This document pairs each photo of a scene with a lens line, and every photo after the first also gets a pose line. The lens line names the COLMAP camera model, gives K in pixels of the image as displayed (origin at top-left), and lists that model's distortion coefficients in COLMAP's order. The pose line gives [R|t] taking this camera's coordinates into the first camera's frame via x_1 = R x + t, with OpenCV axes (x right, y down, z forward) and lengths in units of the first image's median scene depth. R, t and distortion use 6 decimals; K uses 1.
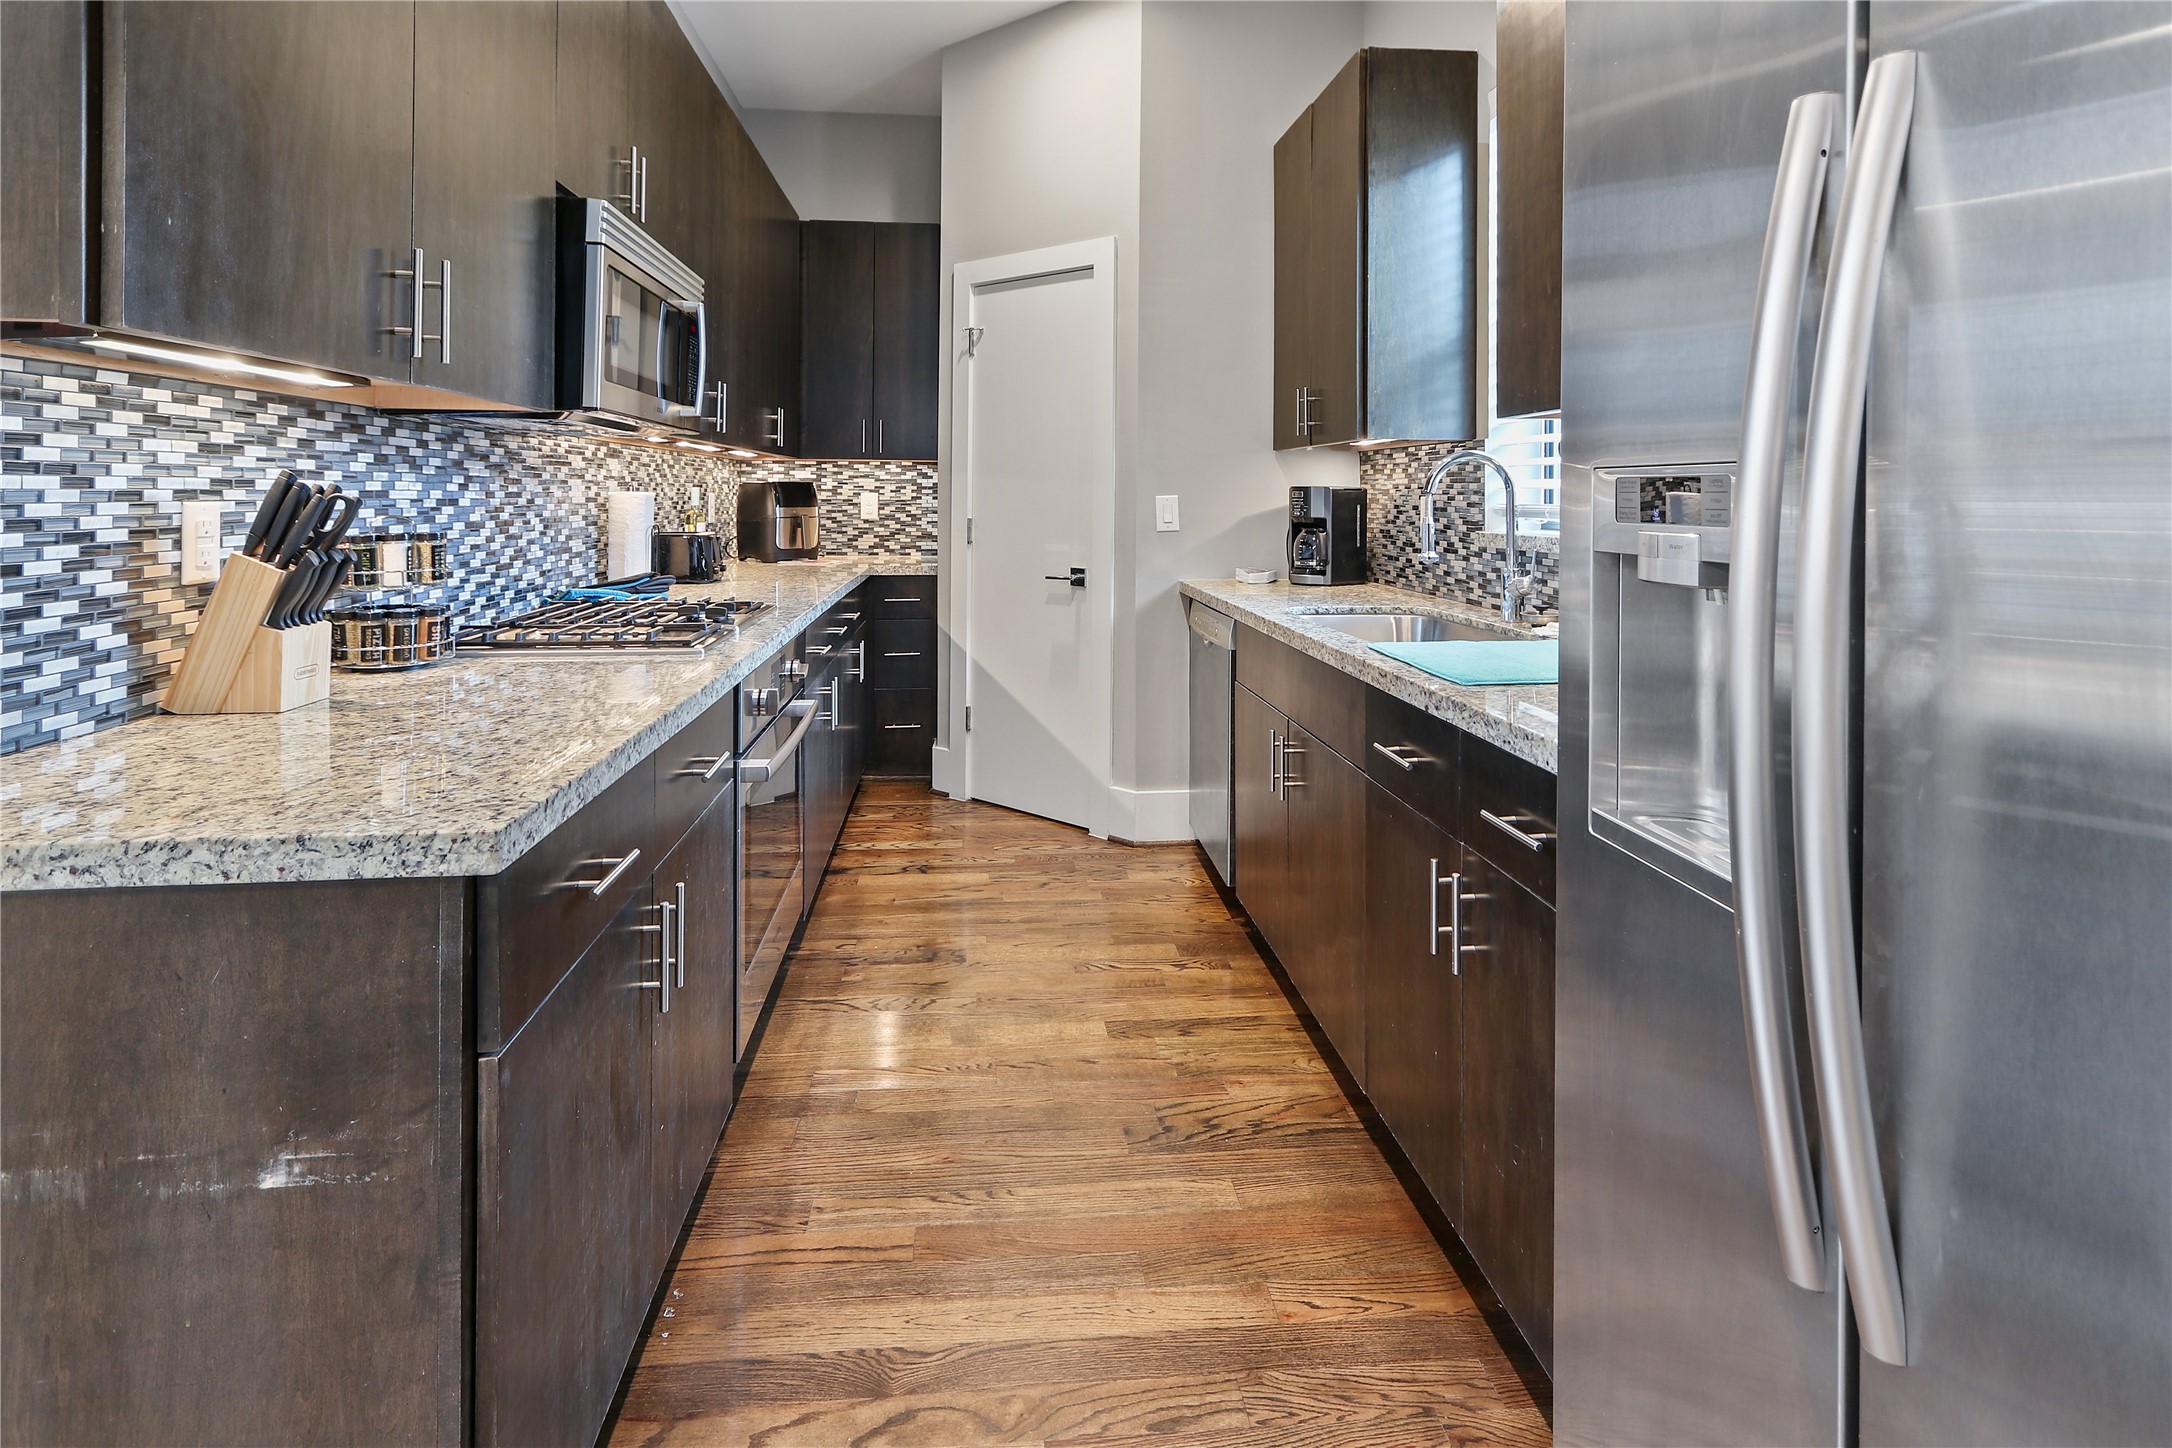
lens RADIAL K [[1067.1, 0, 1090.0], [0, 1067.1, 620.7], [0, 0, 1]] dist [-0.000818, 0.006696]
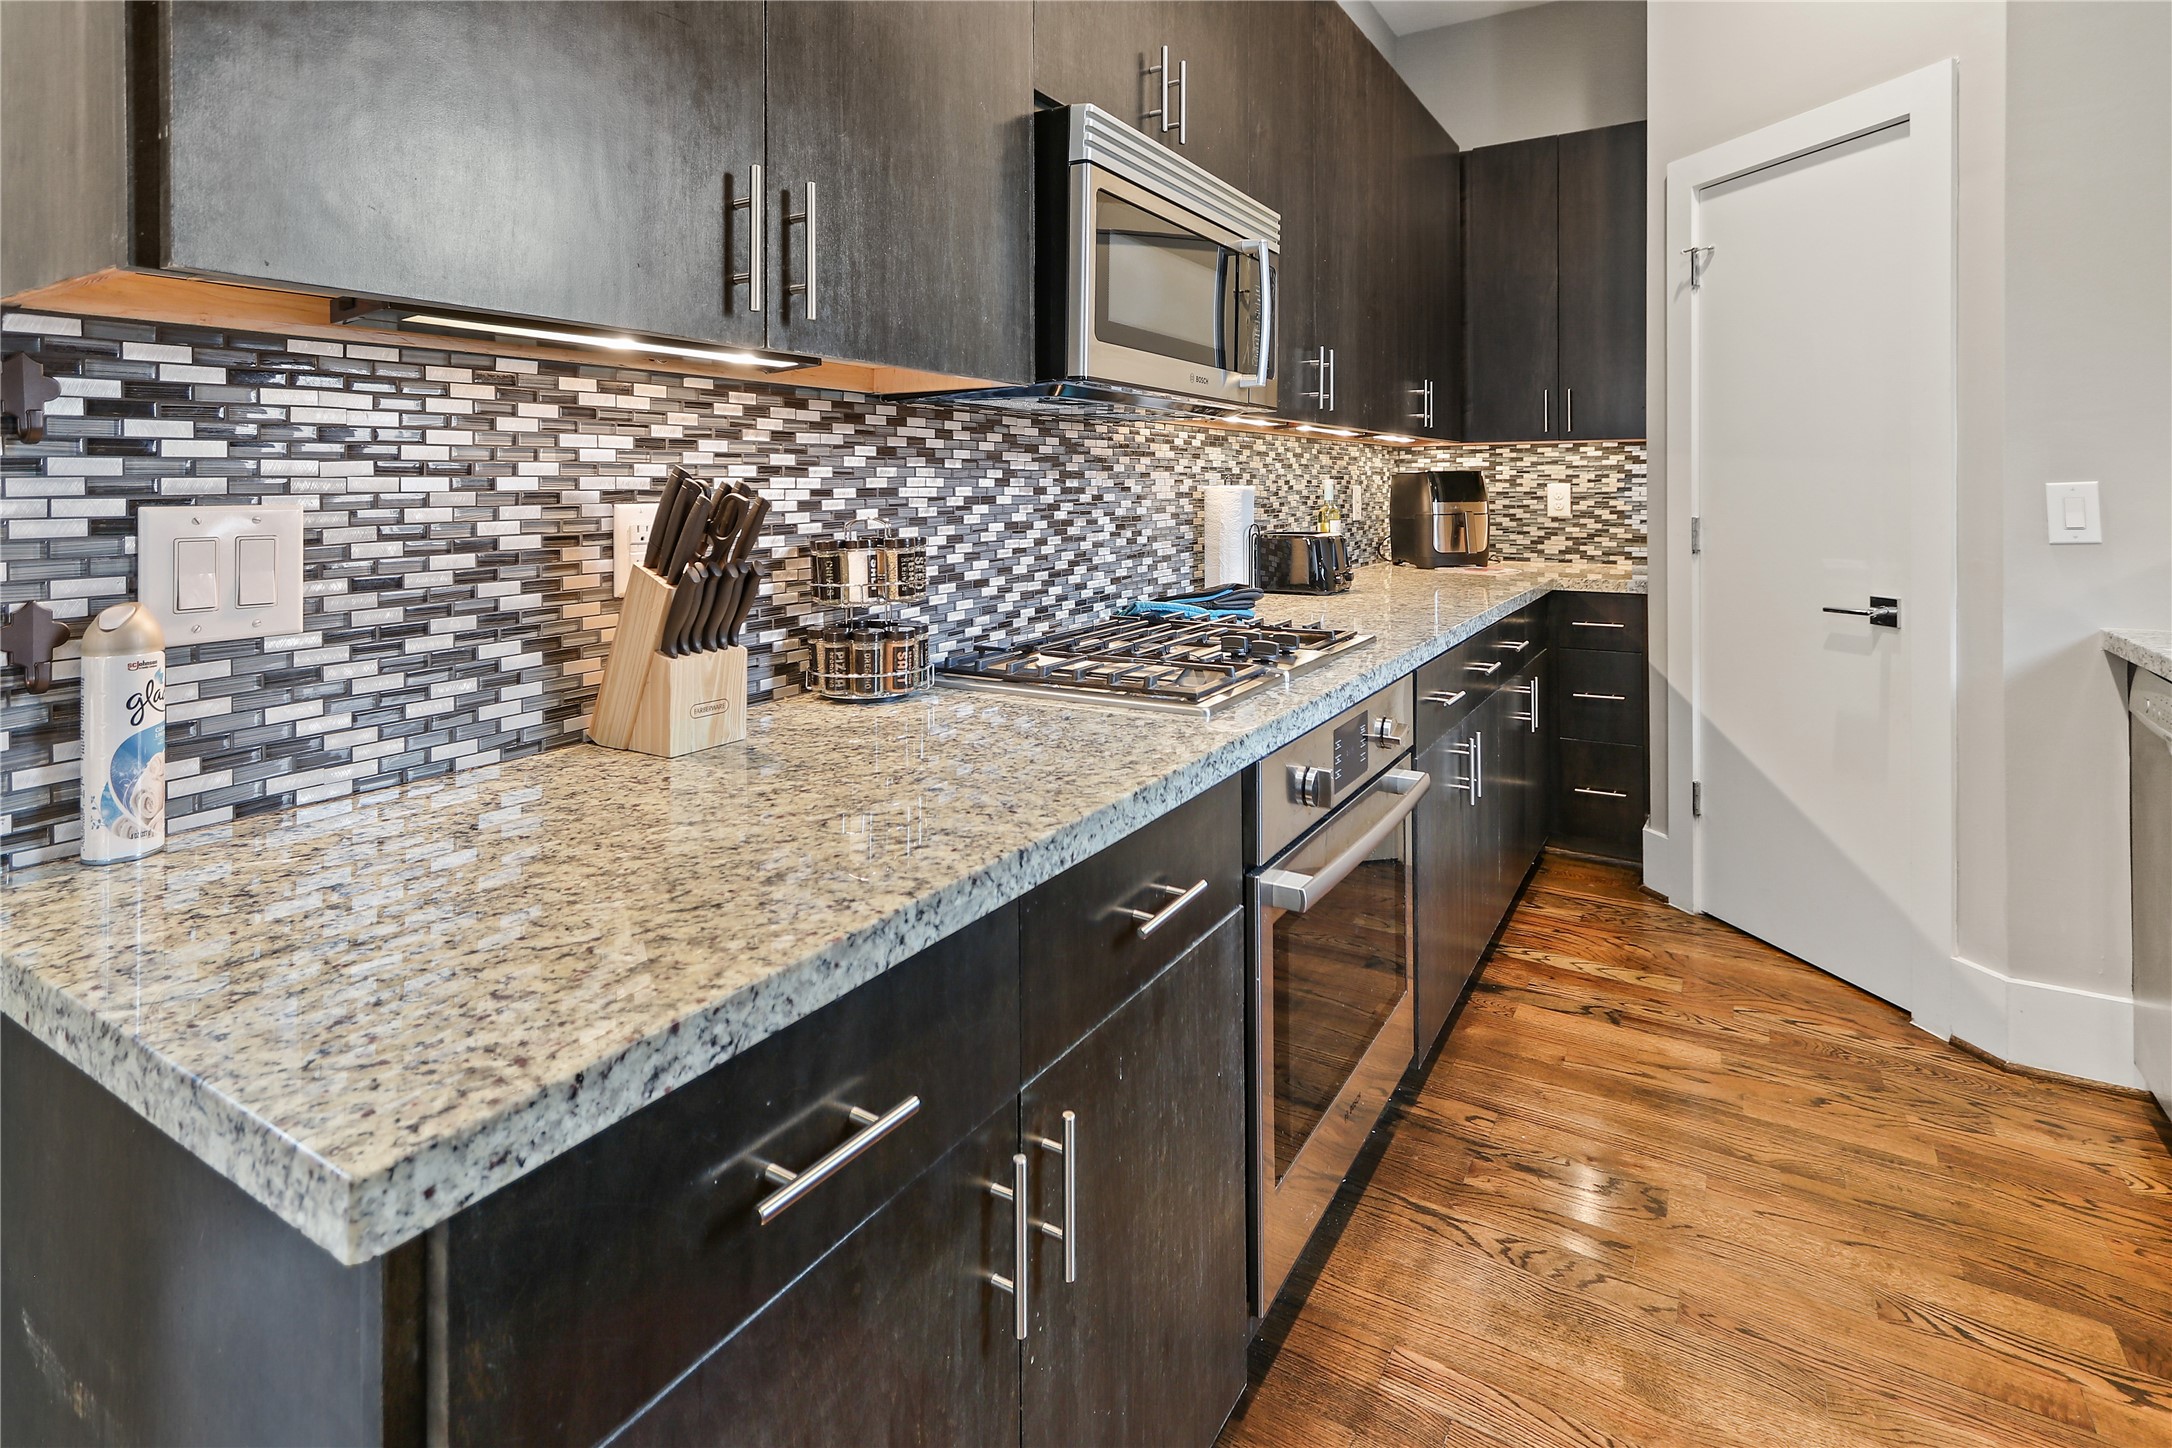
lens RADIAL K [[1102.8, 0, 1092.4], [0, 1102.8, 492.6], [0, 0, 1]] dist [0.002873, 0.001241]
pose [[0.800578, -0.005459, -0.599203, 0.008676], [-0.061142, 0.993995, -0.090745, -0.035361], [0.596101, 0.109285, 0.795437, 0.291477]]
